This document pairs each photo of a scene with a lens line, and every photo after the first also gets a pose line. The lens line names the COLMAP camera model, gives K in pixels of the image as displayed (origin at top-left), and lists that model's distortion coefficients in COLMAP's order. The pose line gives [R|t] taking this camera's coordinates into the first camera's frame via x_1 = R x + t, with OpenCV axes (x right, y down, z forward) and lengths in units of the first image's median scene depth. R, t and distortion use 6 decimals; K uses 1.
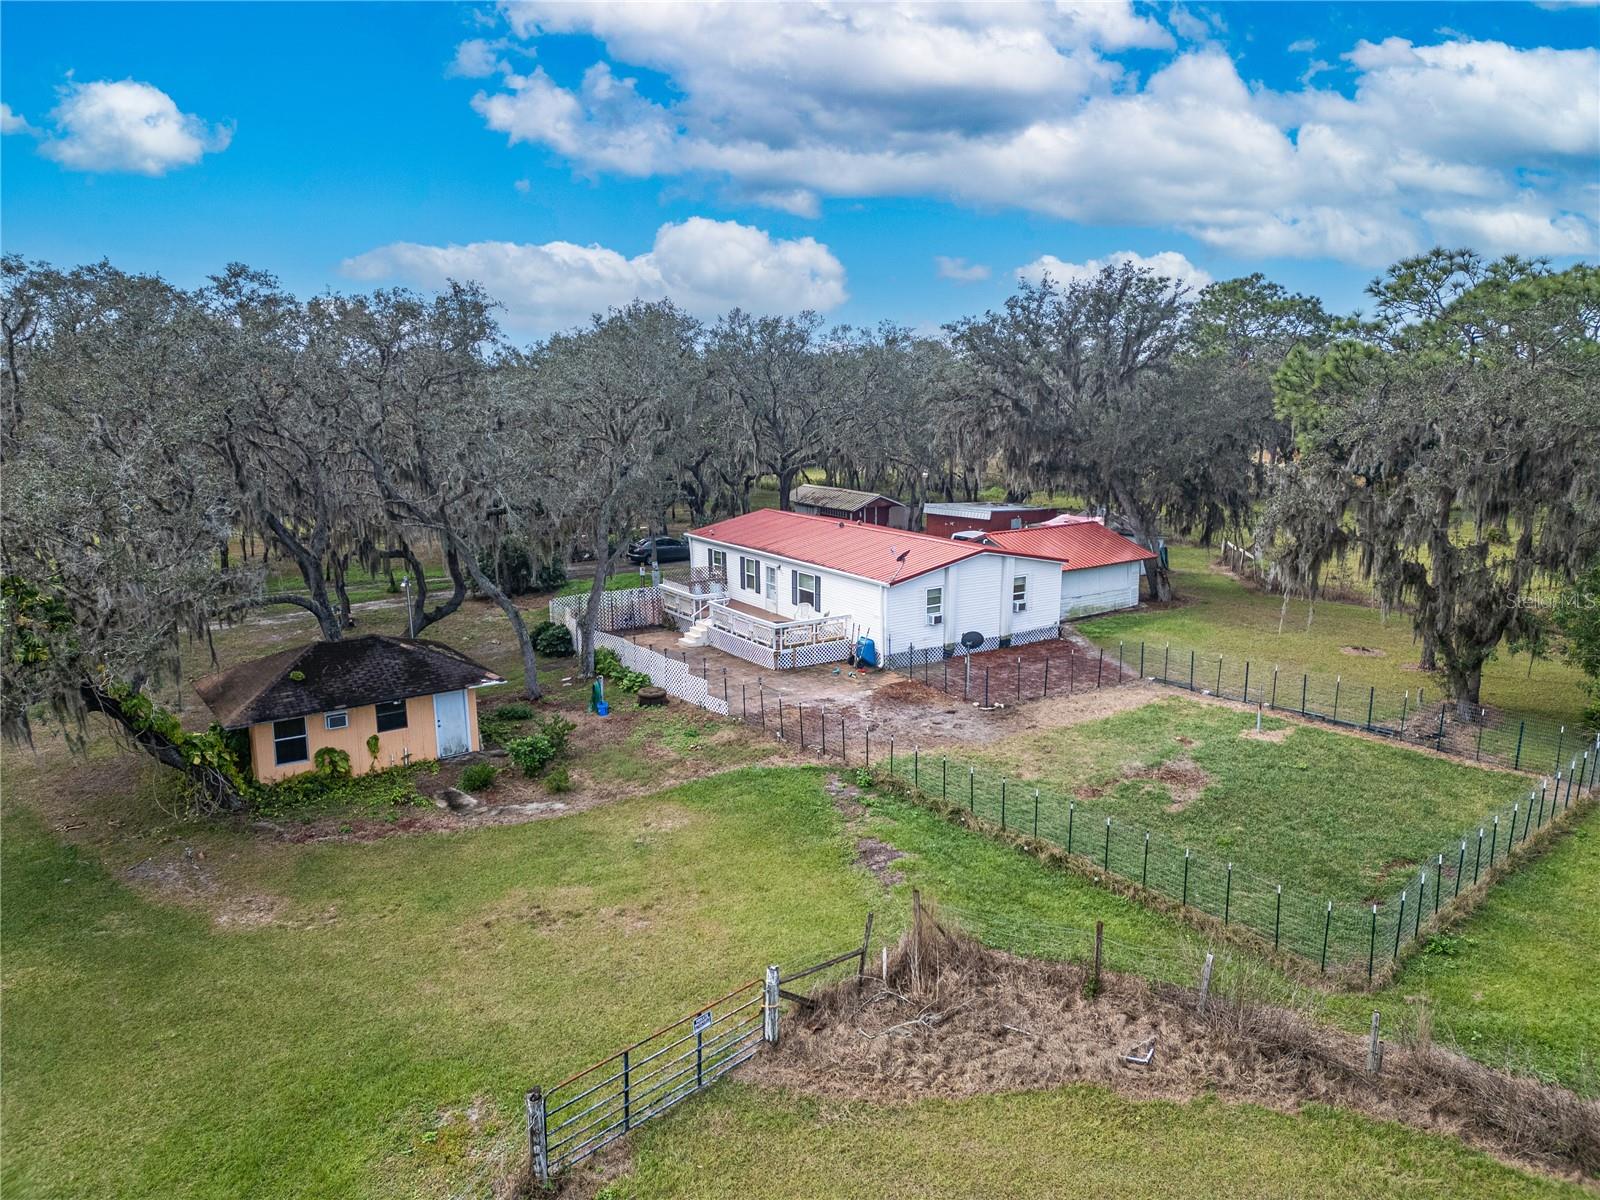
lens RADIAL K [[1324.6, 0, 800.0], [0, 1324.6, 600.0], [0, 0, 1]] dist [0.272253, -0.001305]
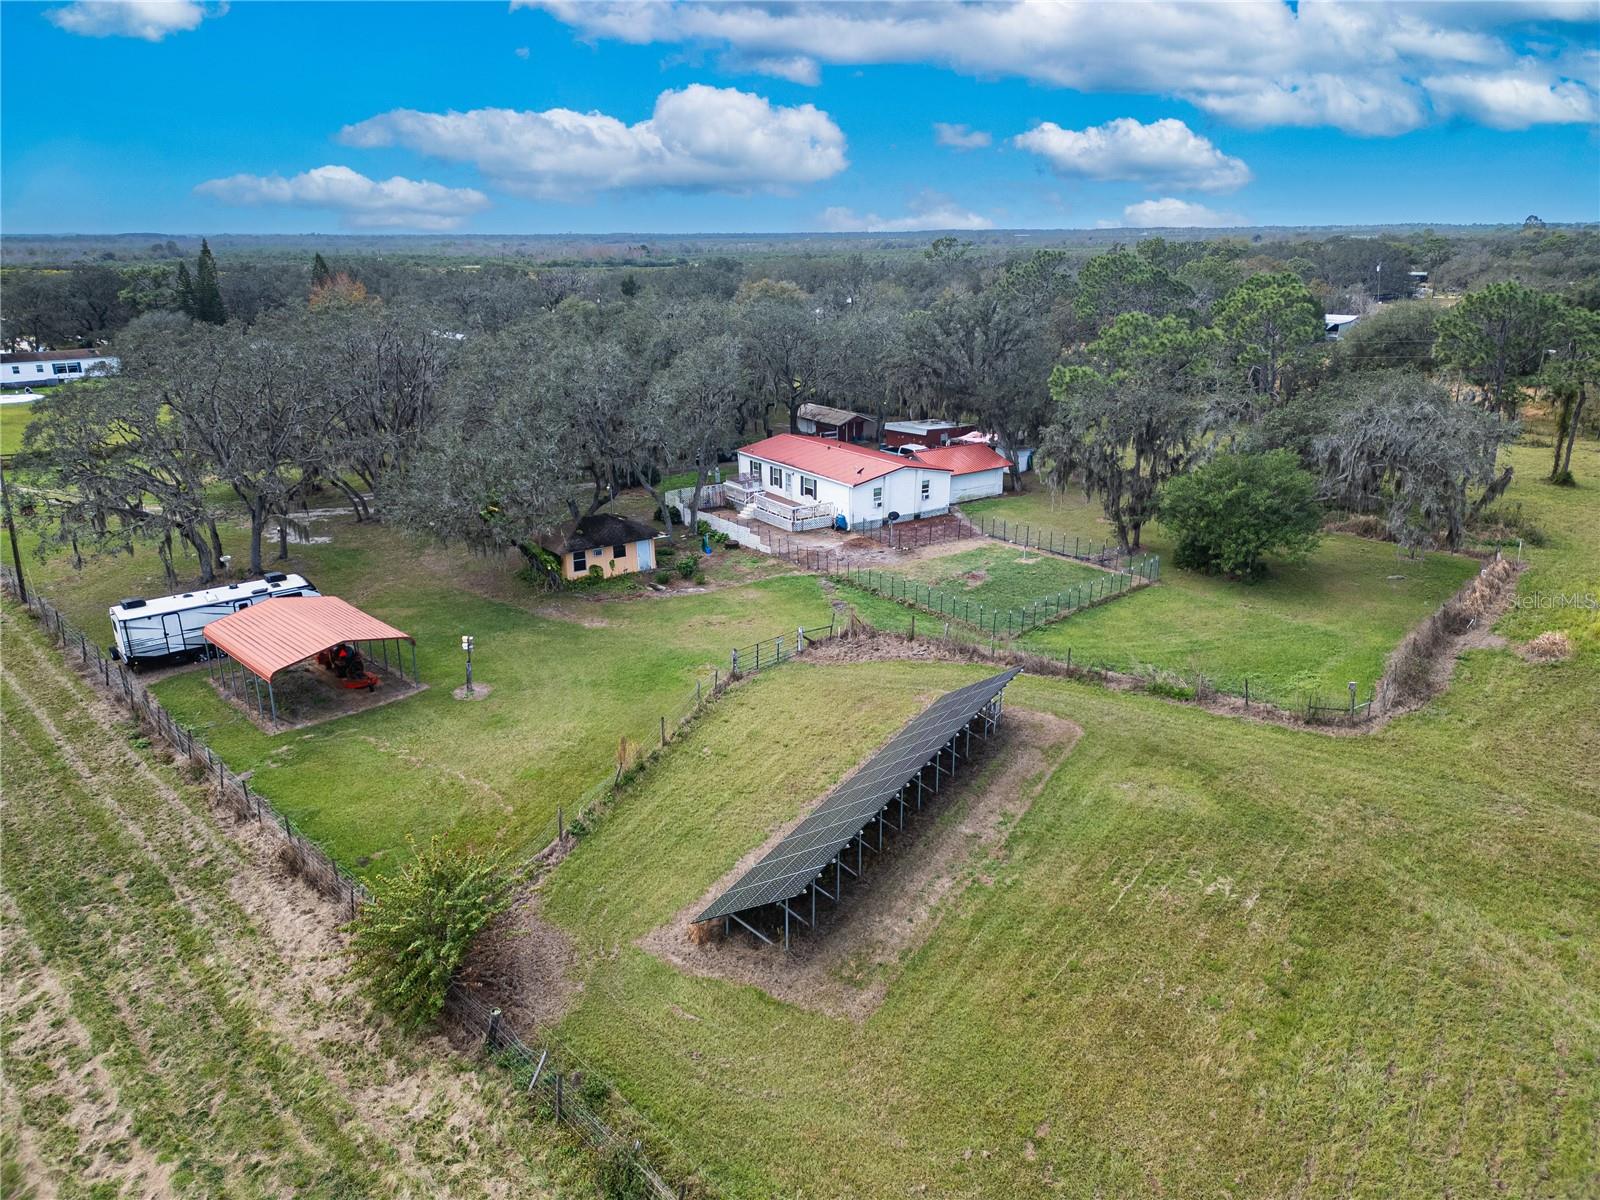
lens RADIAL K [[1118.5, 0, 800.0], [0, 1118.5, 600.0], [0, 0, 1]] dist [0.070476, -0.051846]
pose [[0.999999, -0.000566, 0.001149, -0.011072], [0.000437, 0.993984, 0.109522, -0.027503], [-0.001204, -0.109521, 0.993984, -0.655536]]
